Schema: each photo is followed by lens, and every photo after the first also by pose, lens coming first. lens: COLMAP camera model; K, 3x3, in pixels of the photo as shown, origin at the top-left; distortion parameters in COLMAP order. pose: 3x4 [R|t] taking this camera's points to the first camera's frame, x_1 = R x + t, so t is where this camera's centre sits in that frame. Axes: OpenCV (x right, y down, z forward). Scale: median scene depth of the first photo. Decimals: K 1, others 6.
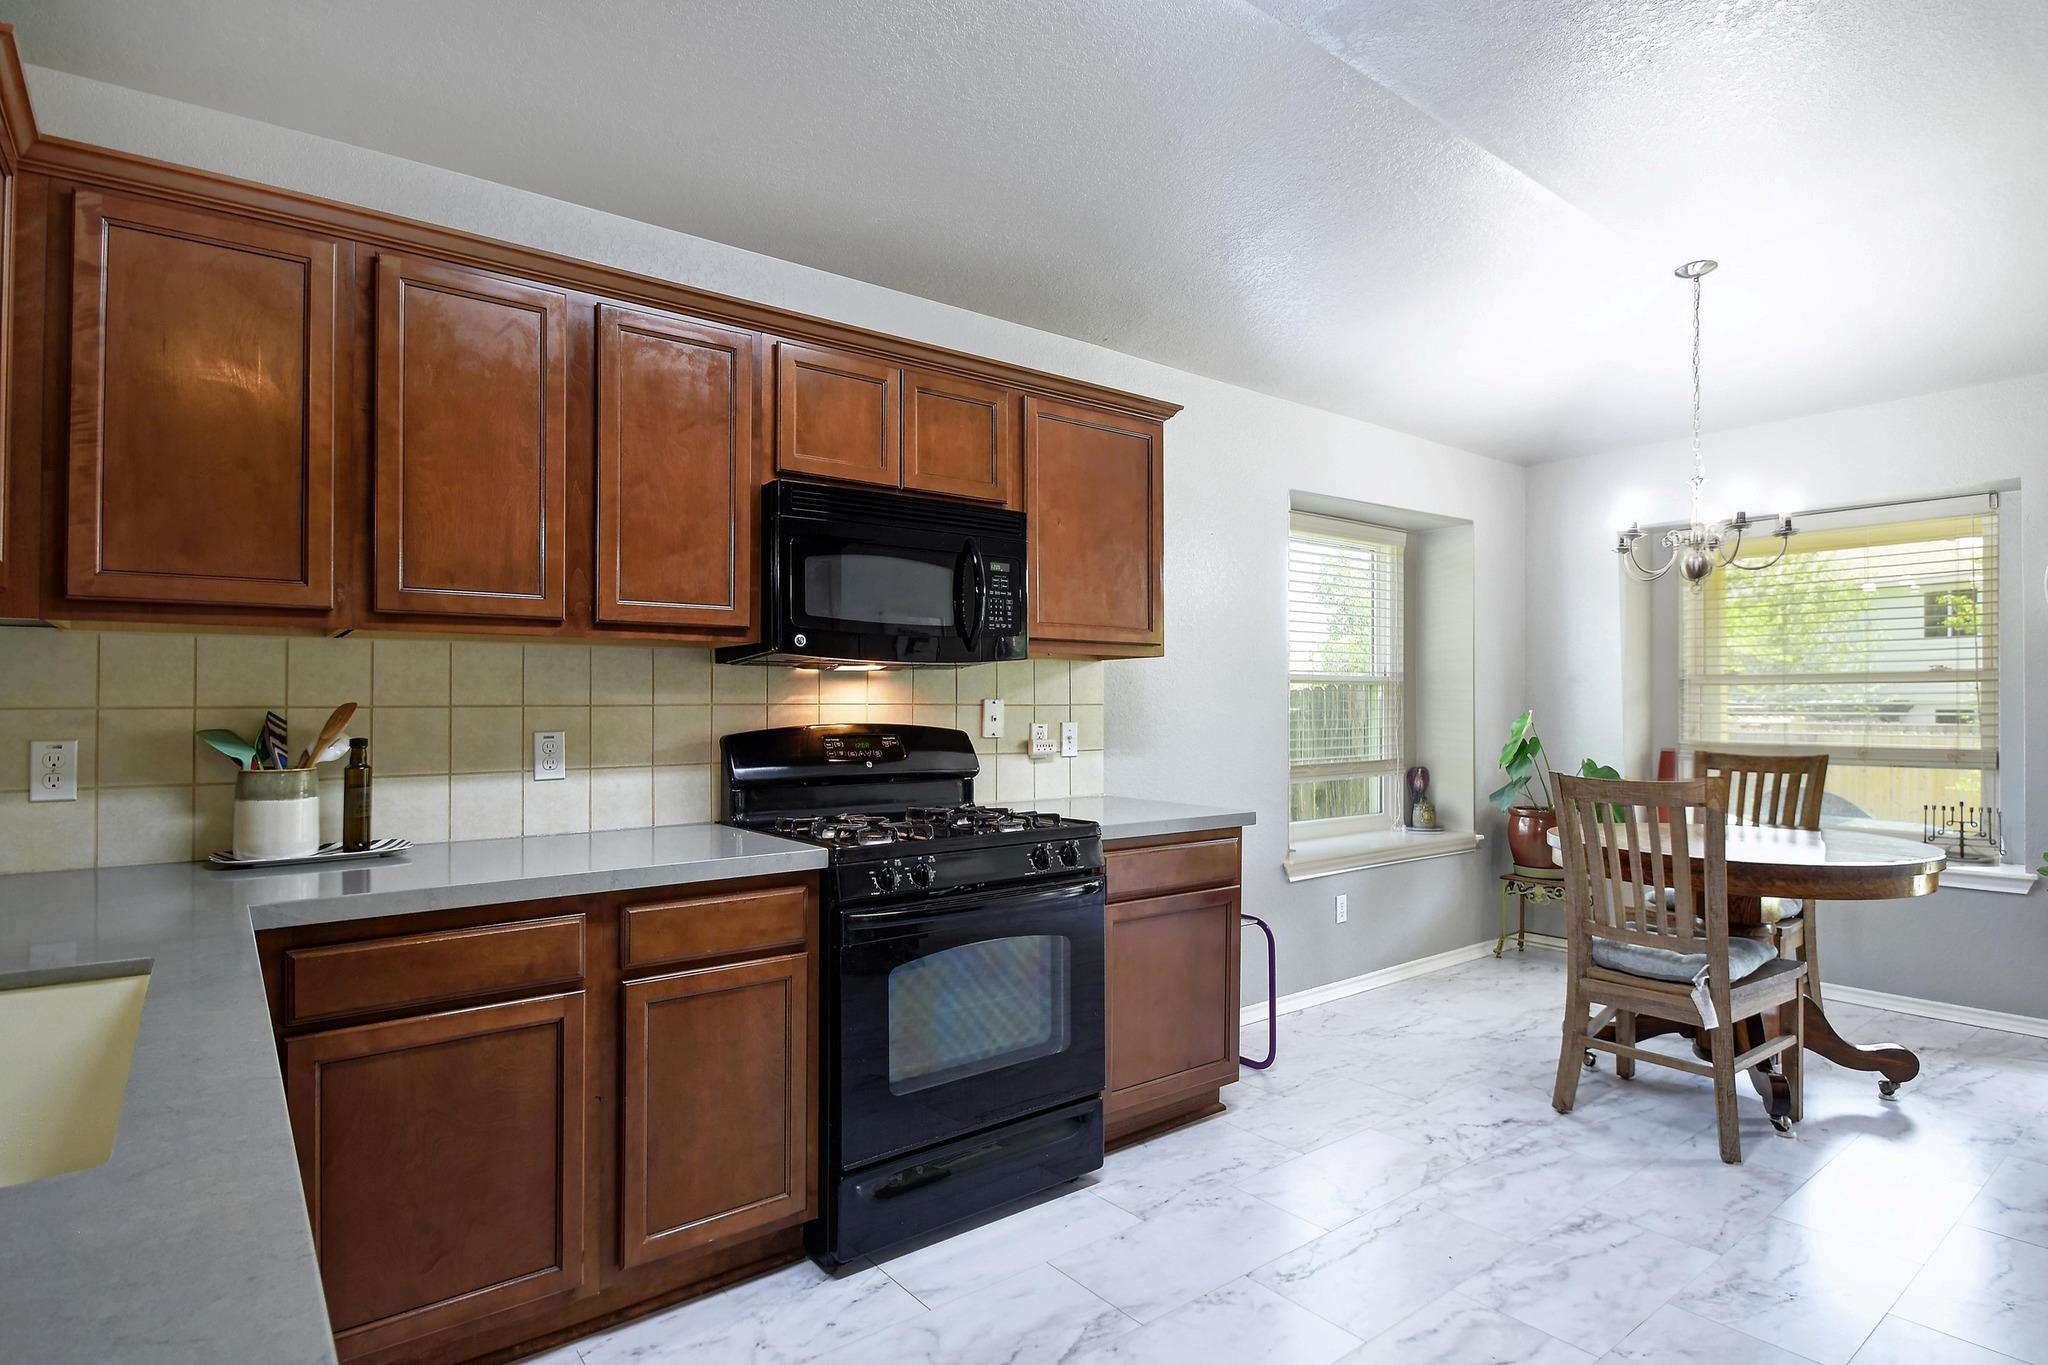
lens RADIAL K [[1055.8, 0, 1031.5], [0, 1055.8, 702.3], [0, 0, 1]] dist [0.010781, -0.000126]
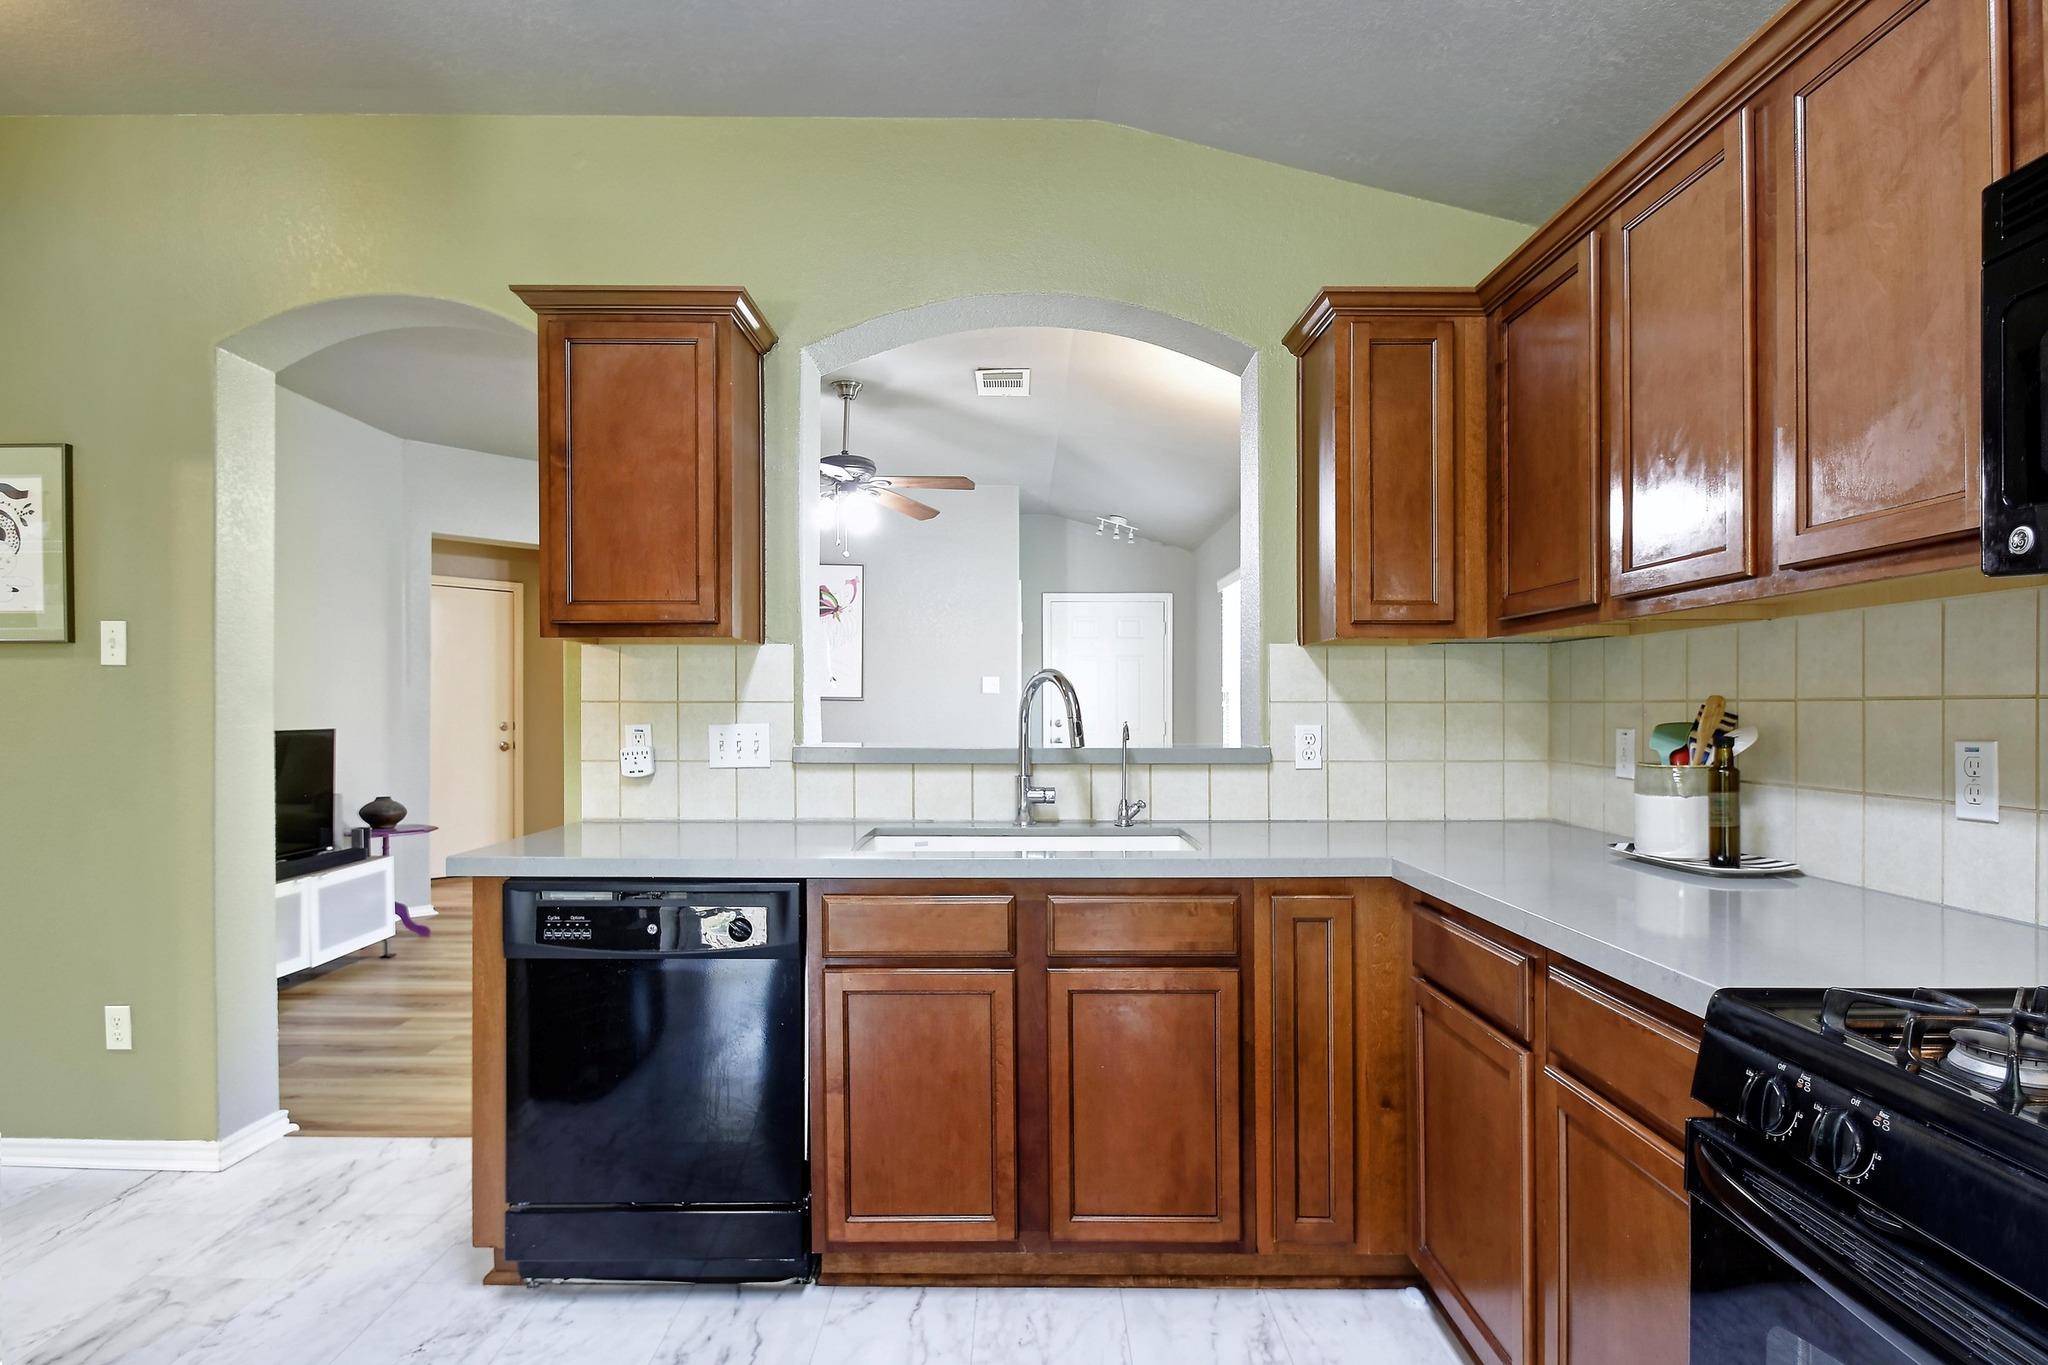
lens RADIAL K [[1055.8, 0, 1031.5], [0, 1055.8, 702.3], [0, 0, 1]] dist [0.010781, -0.000126]
pose [[-0.608678, 0.002487, -0.793413, 0.369183], [0.007890, 0.999965, -0.002918, 0.003497], [0.793378, -0.008036, -0.608676, 0.992164]]
